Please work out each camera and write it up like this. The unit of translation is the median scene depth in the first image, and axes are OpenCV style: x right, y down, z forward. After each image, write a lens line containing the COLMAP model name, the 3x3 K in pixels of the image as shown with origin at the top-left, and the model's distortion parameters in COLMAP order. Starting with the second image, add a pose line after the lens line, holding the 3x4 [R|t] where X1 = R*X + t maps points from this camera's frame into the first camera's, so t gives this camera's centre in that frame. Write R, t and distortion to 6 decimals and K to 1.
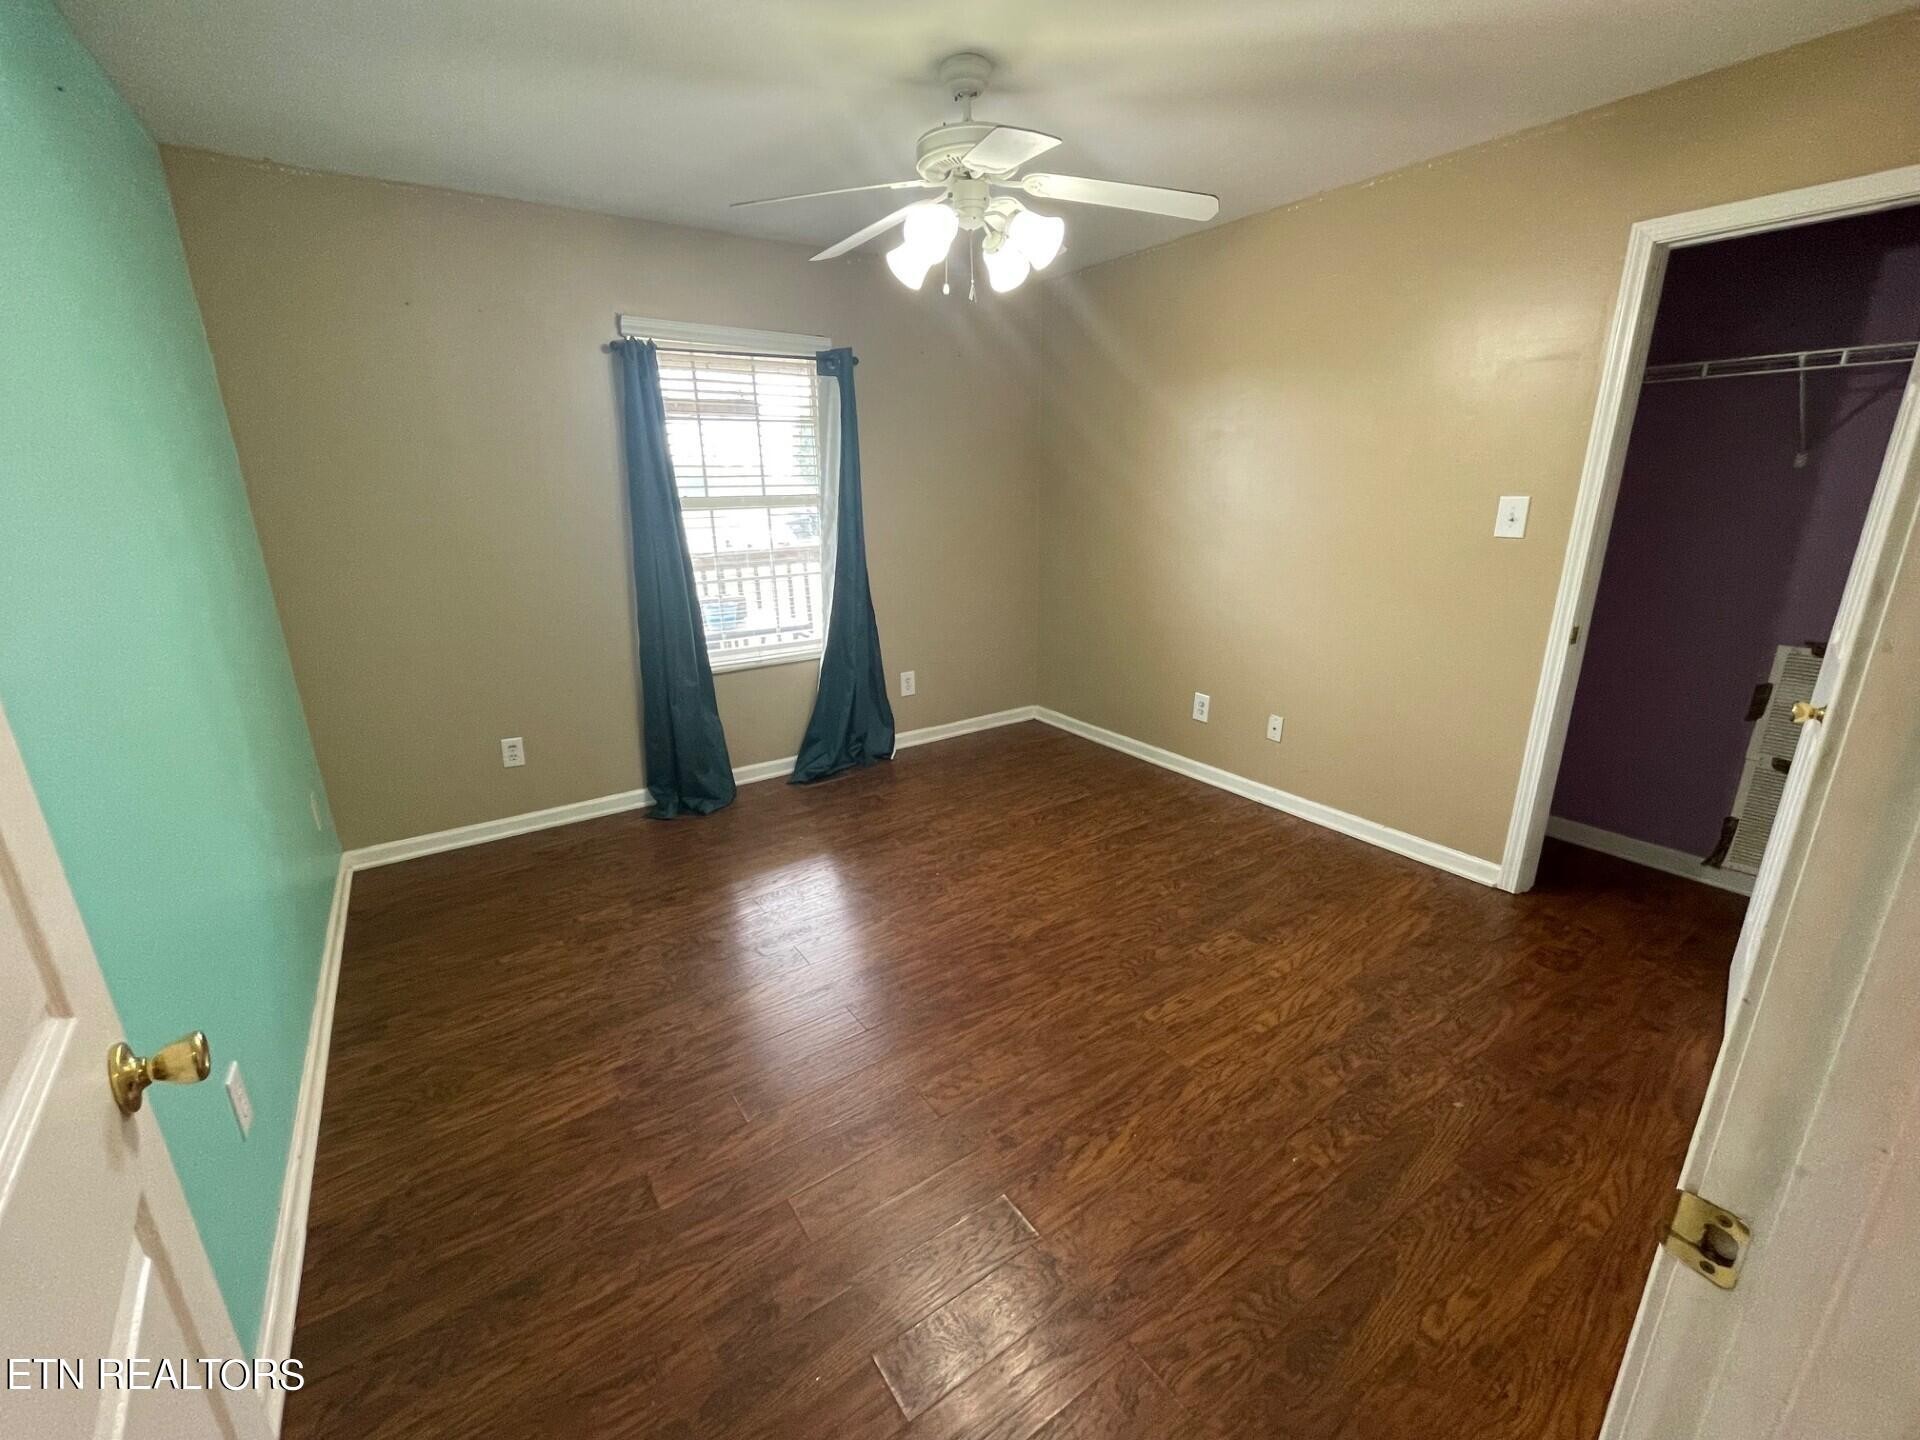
lens RADIAL K [[798.1, 0, 960.0], [0, 798.1, 720.0], [0, 0, 1]] dist [-0.001289, -0.000021]
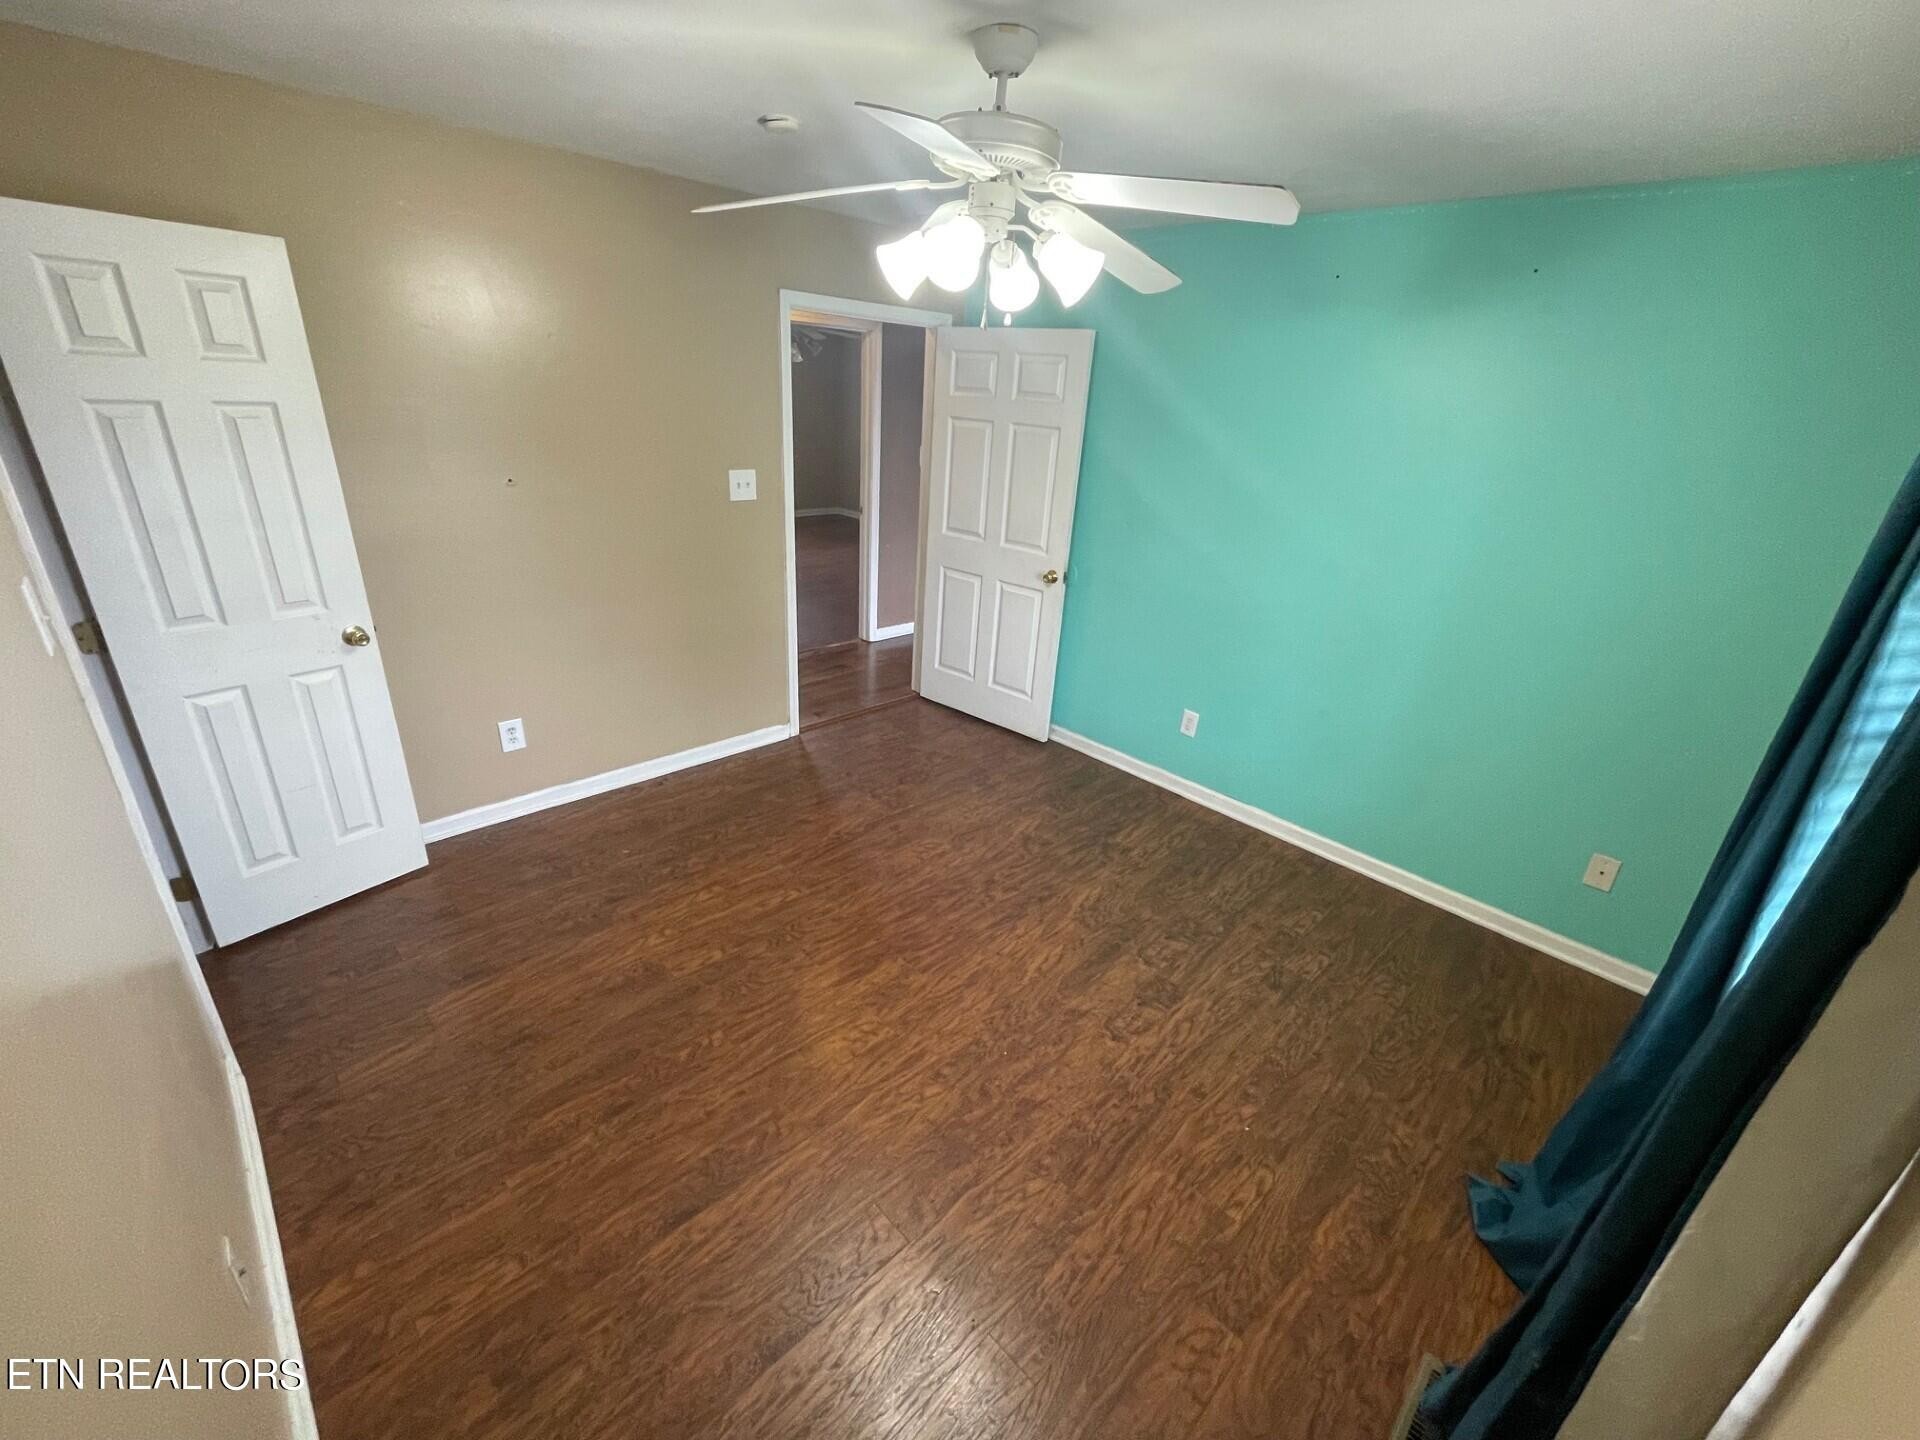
lens RADIAL K [[798.1, 0, 960.0], [0, 798.1, 720.0], [0, 0, 1]] dist [-0.001289, -0.000021]
pose [[-0.983085, 0.027820, -0.181025, 0.175288], [-0.094934, 0.767850, 0.633557, -0.647549], [0.156626, 0.640026, -0.752220, 1.655157]]
